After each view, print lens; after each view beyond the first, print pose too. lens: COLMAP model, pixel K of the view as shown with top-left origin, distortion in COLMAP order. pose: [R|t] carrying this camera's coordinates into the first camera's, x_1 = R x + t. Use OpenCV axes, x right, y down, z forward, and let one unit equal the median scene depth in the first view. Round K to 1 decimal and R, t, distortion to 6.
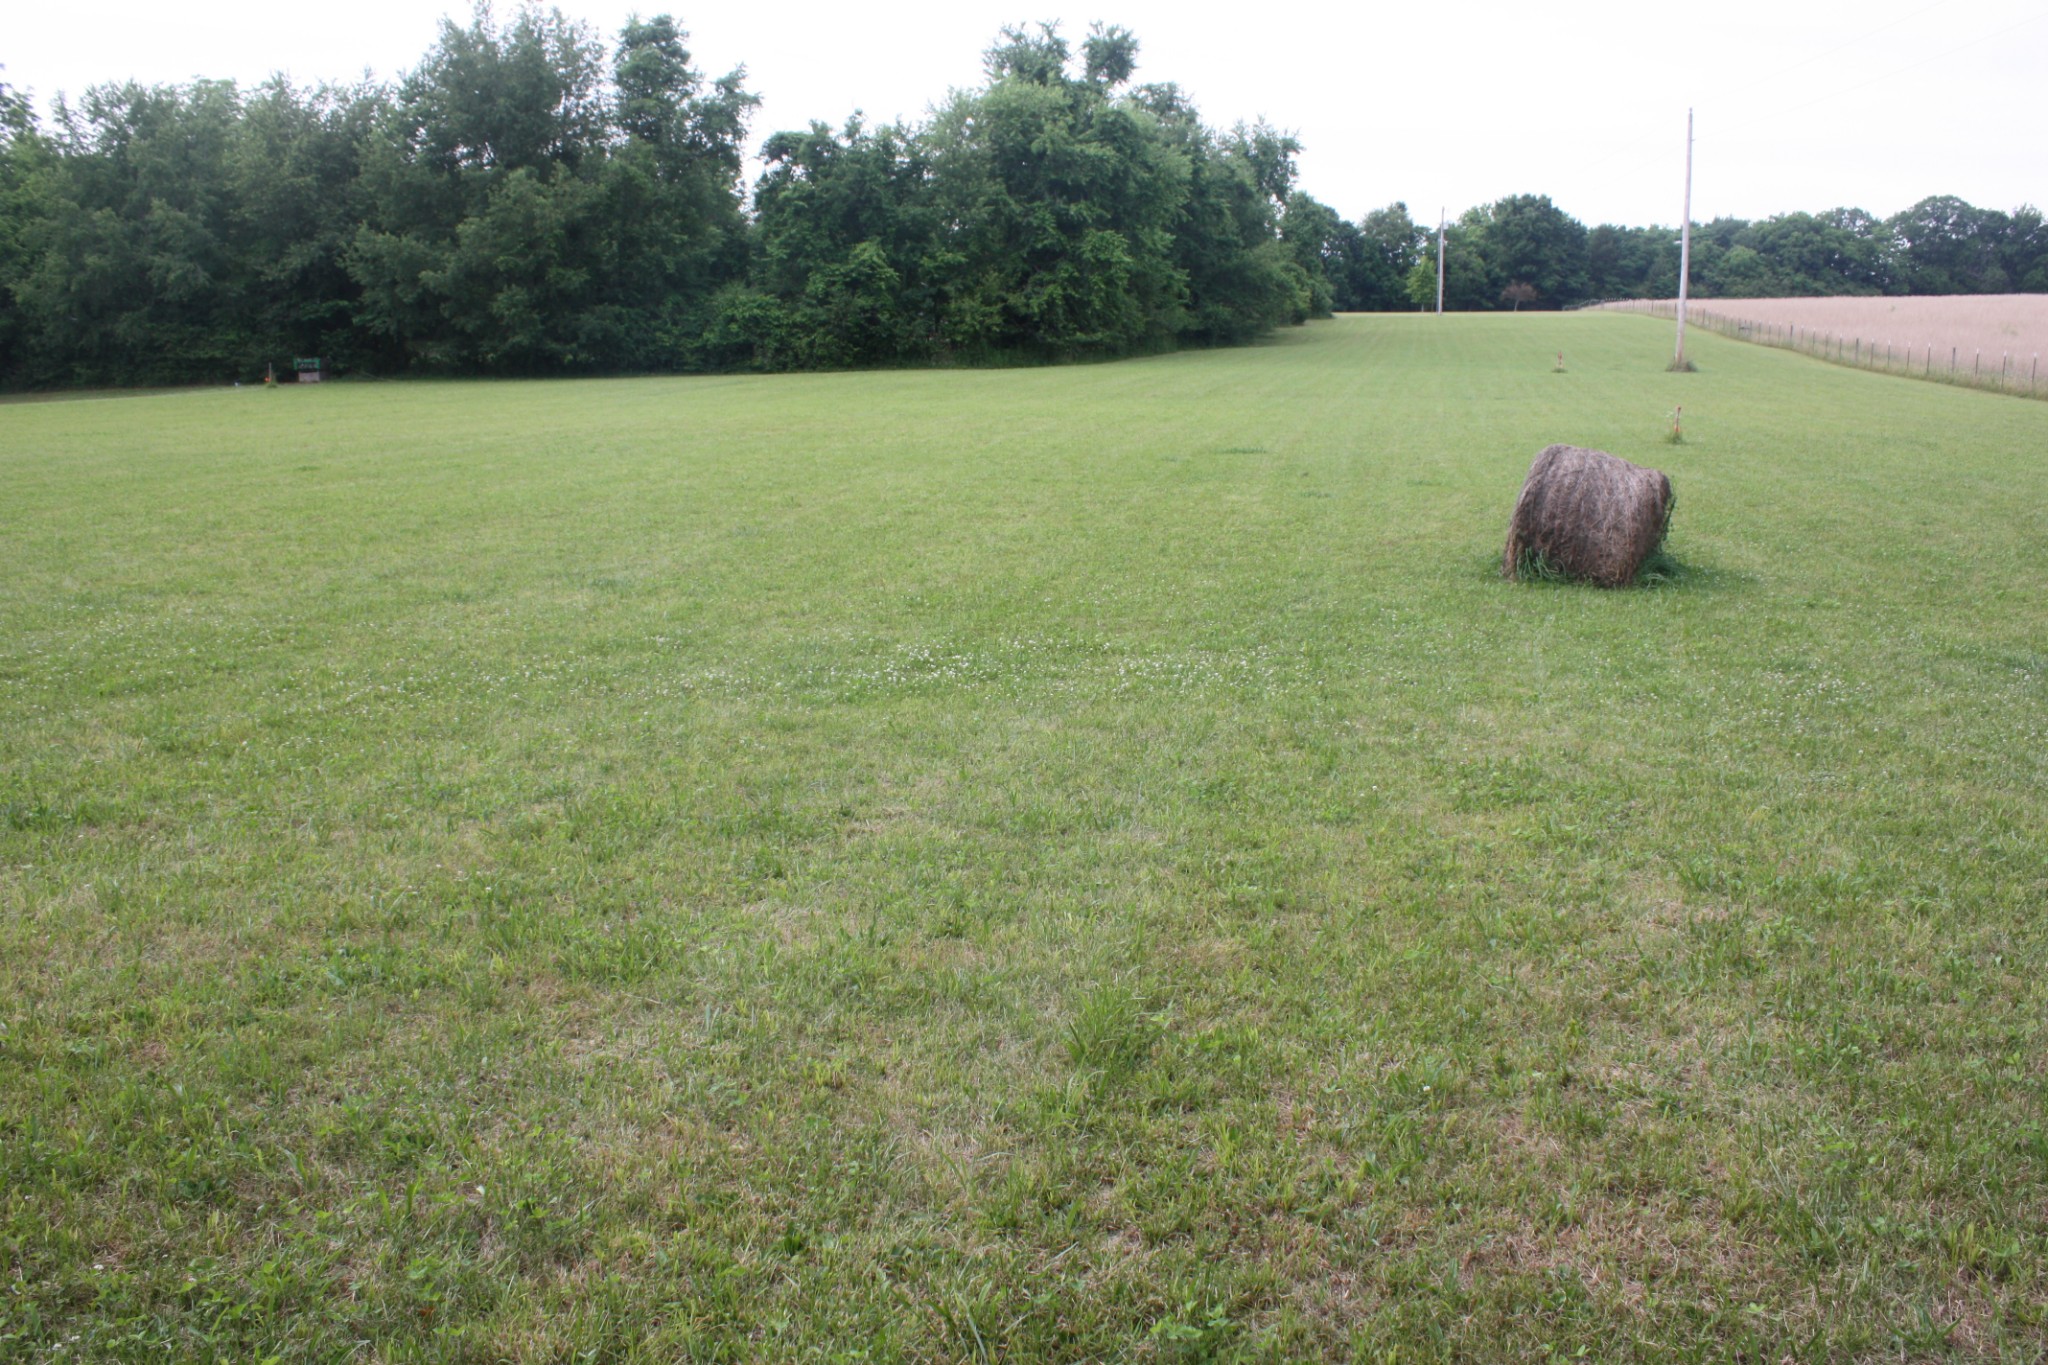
lens RADIAL K [[1706.0, 0, 1027.0], [0, 1706.0, 677.3], [0, 0, 1]] dist [-0.167669, 0.150414]
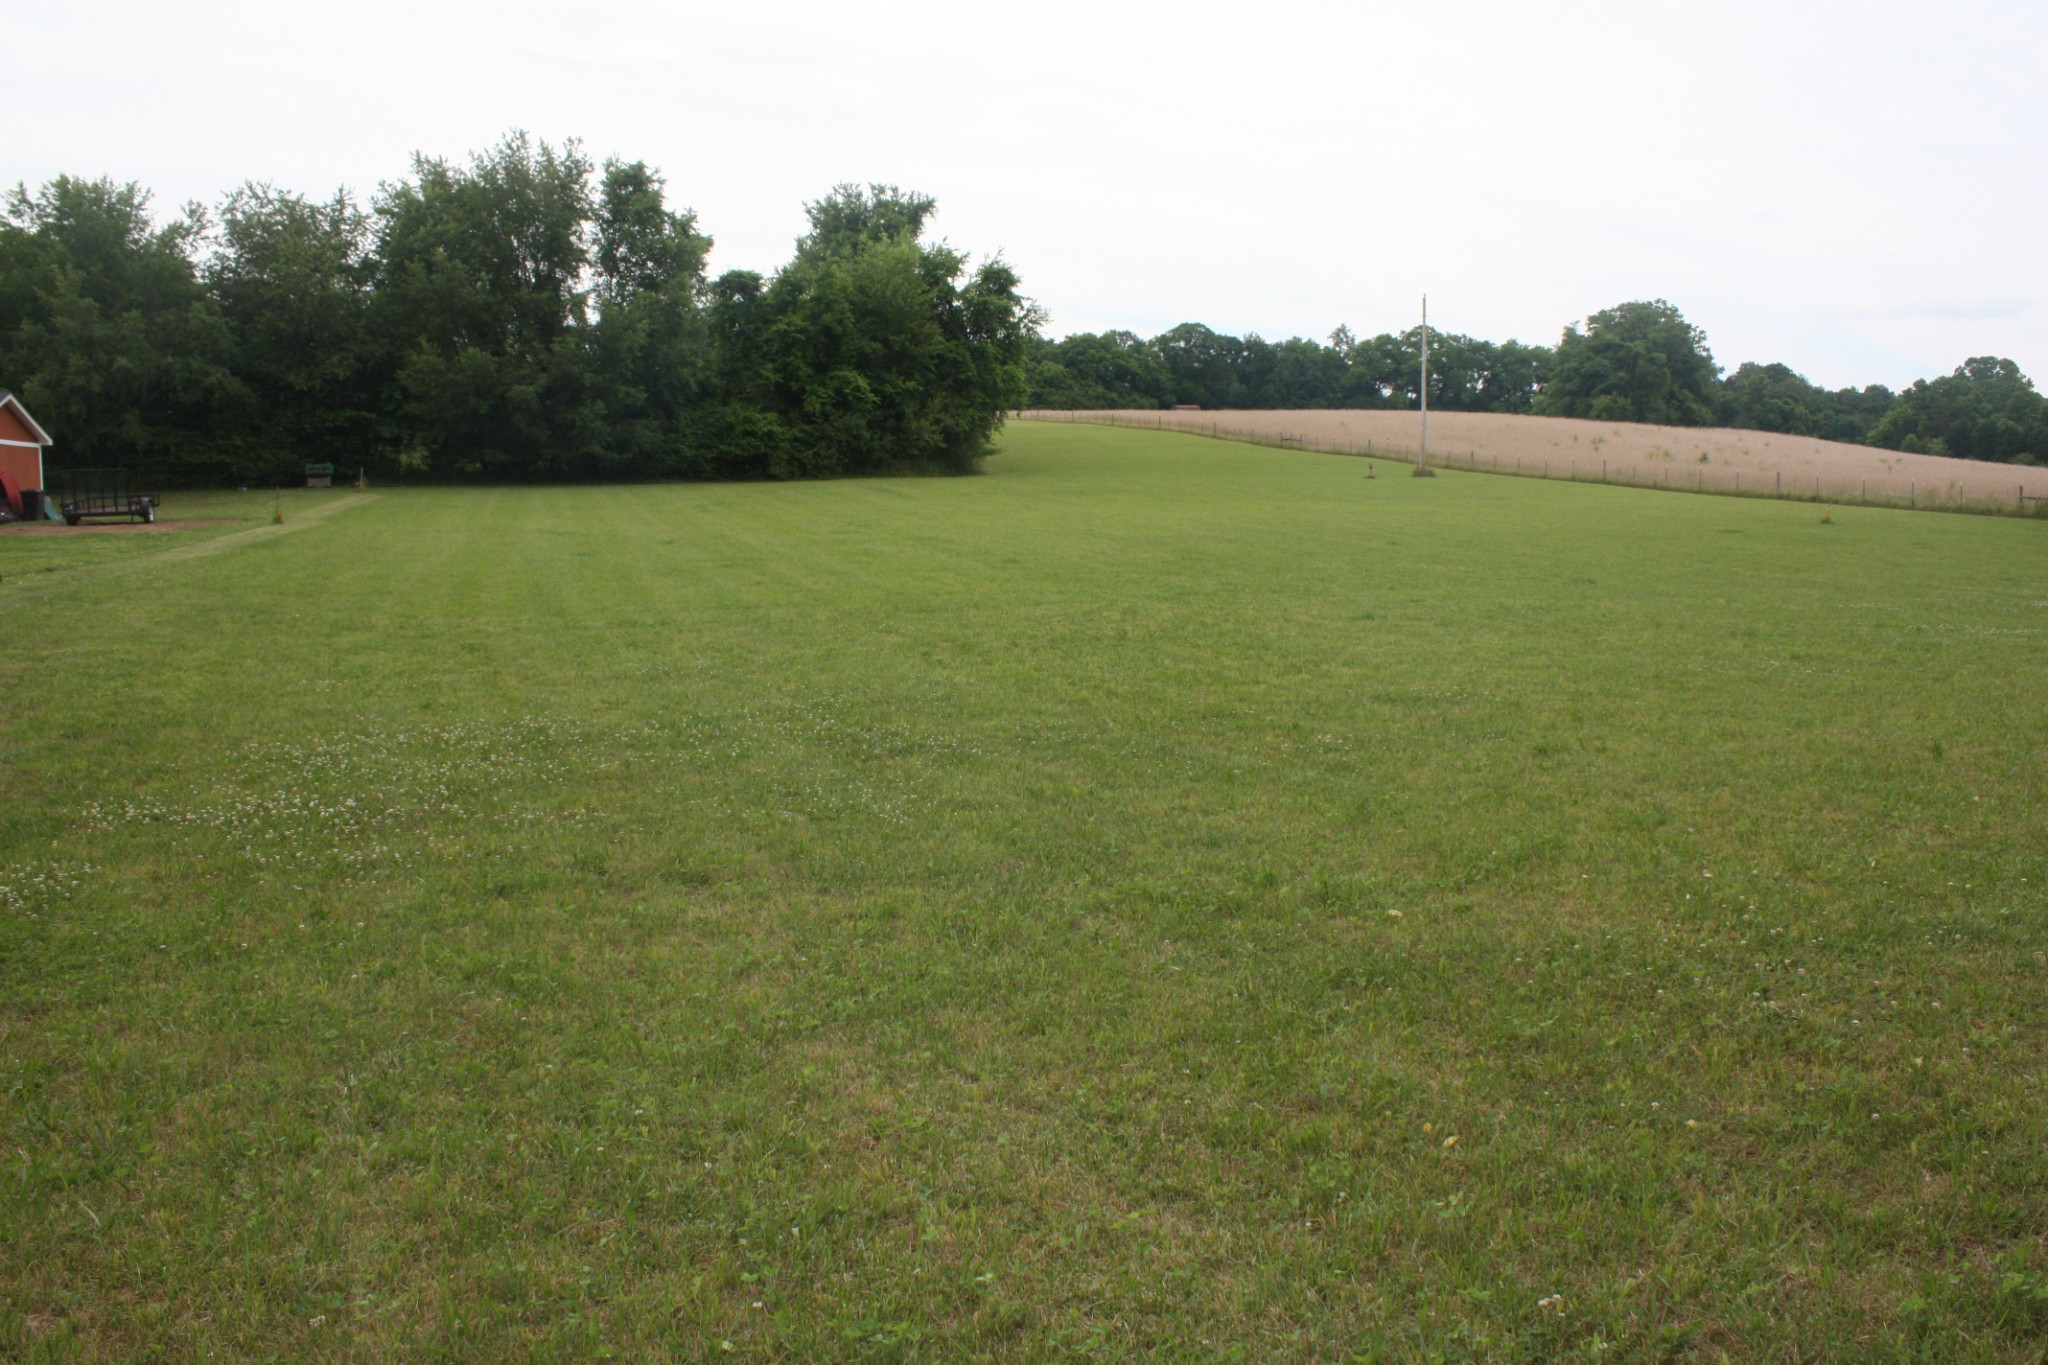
lens RADIAL K [[1706.0, 0, 1008.0], [0, 1706.0, 689.3], [0, 0, 1]] dist [-0.167669, 0.150414]
pose [[0.886309, -0.056784, 0.459601, -0.539217], [0.080636, 0.996216, -0.032419, 0.012691], [-0.456021, 0.065794, 0.887534, -0.091577]]
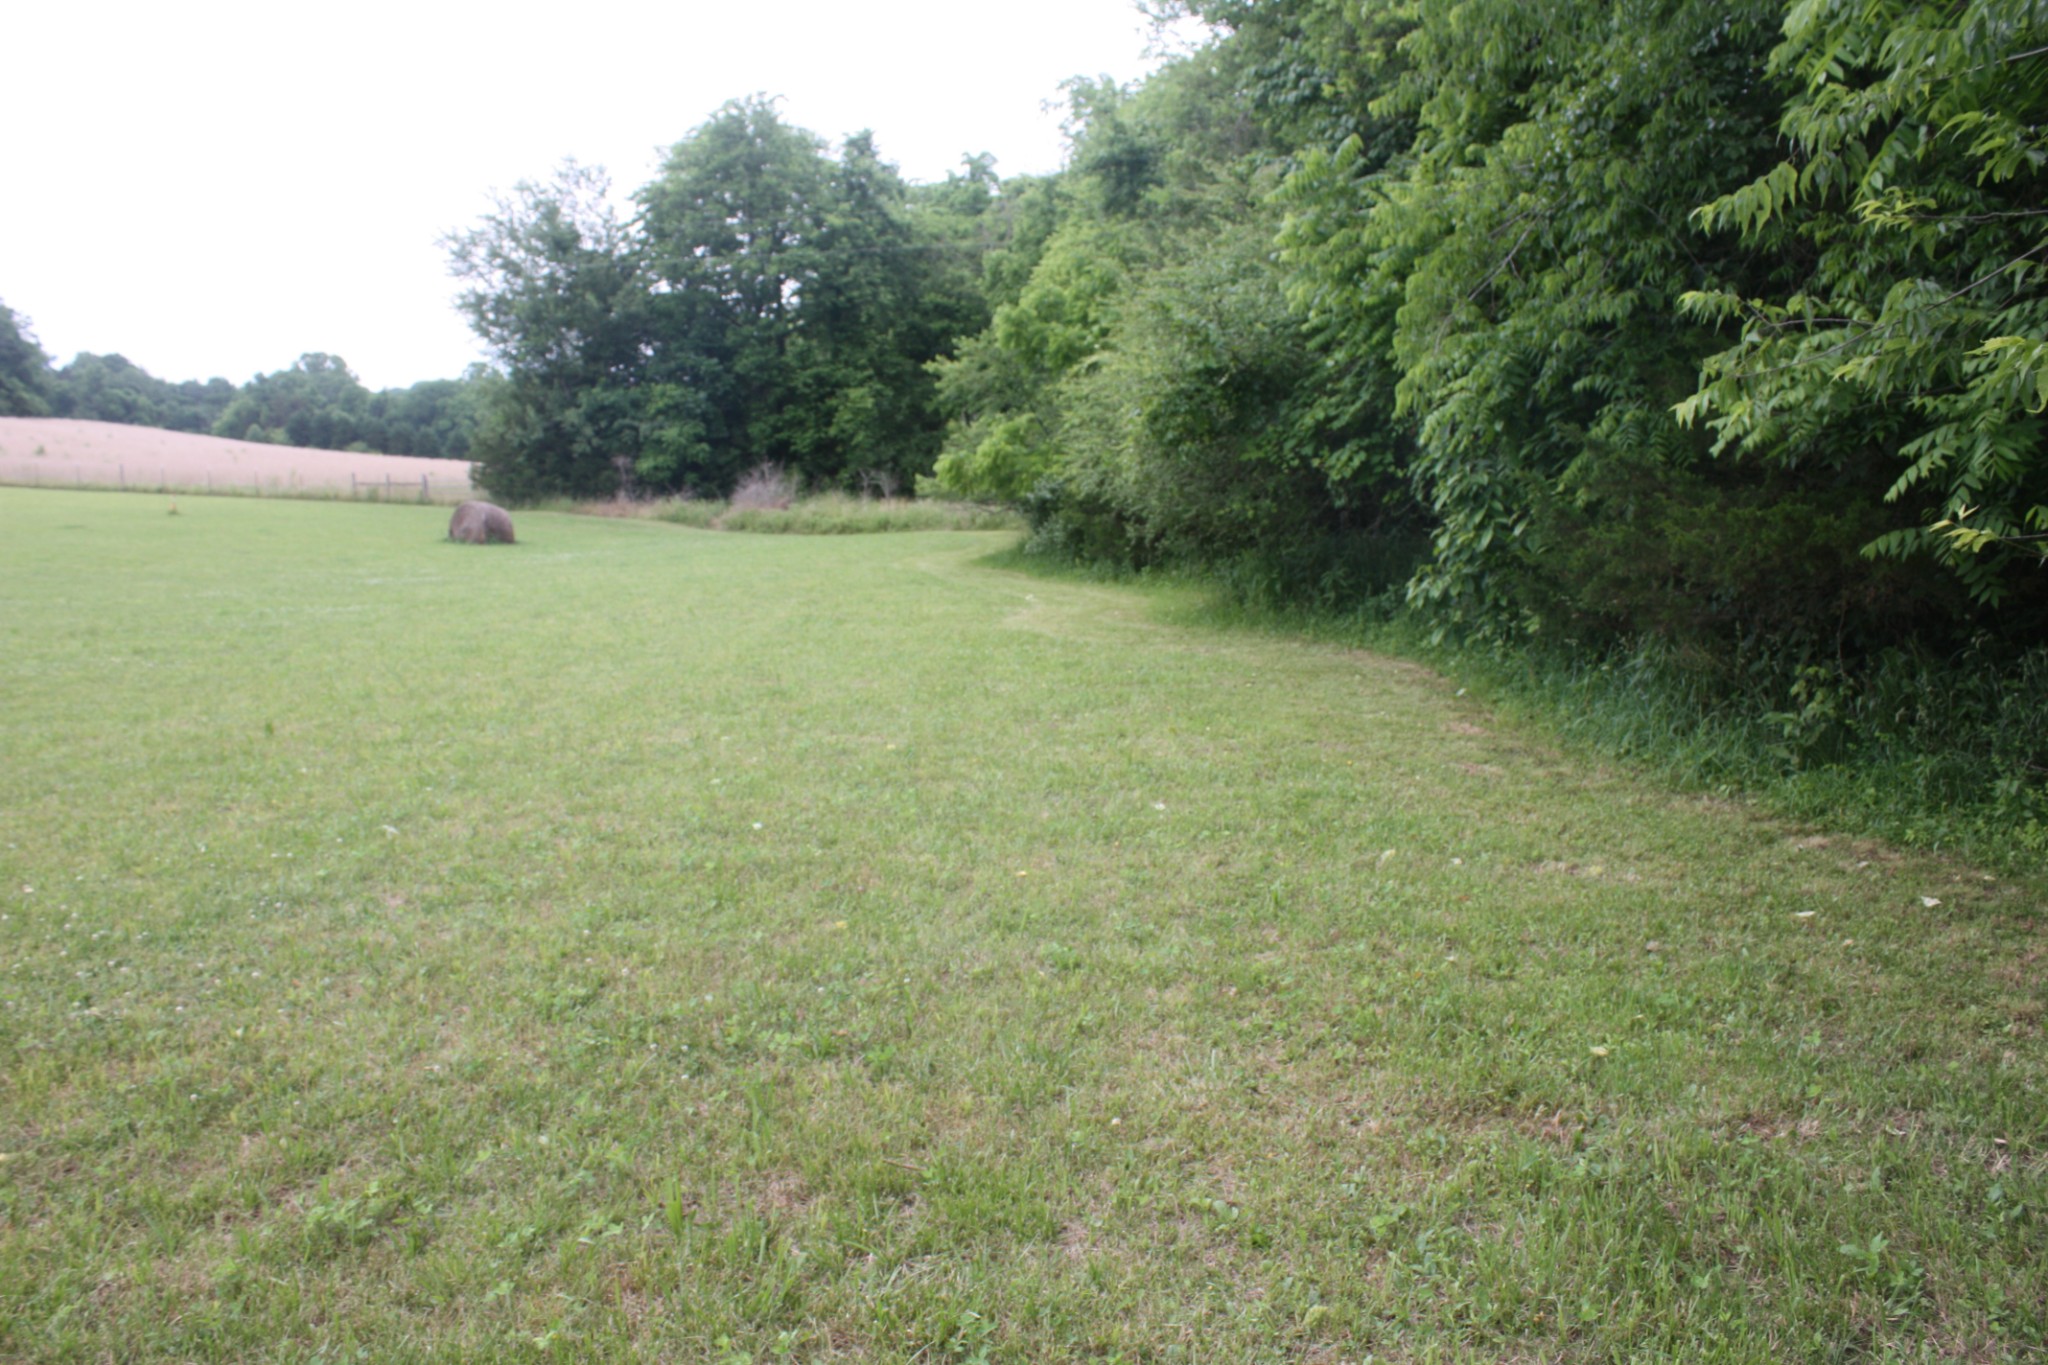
lens RADIAL K [[1706.0, 0, 1013.5], [0, 1706.0, 676.8], [0, 0, 1]] dist [-0.167669, 0.150414]
pose [[0.173203, -0.120631, 0.977471, -0.531079], [0.174355, 0.980550, 0.090116, 0.015048], [-0.969330, 0.154819, 0.190867, -0.105200]]
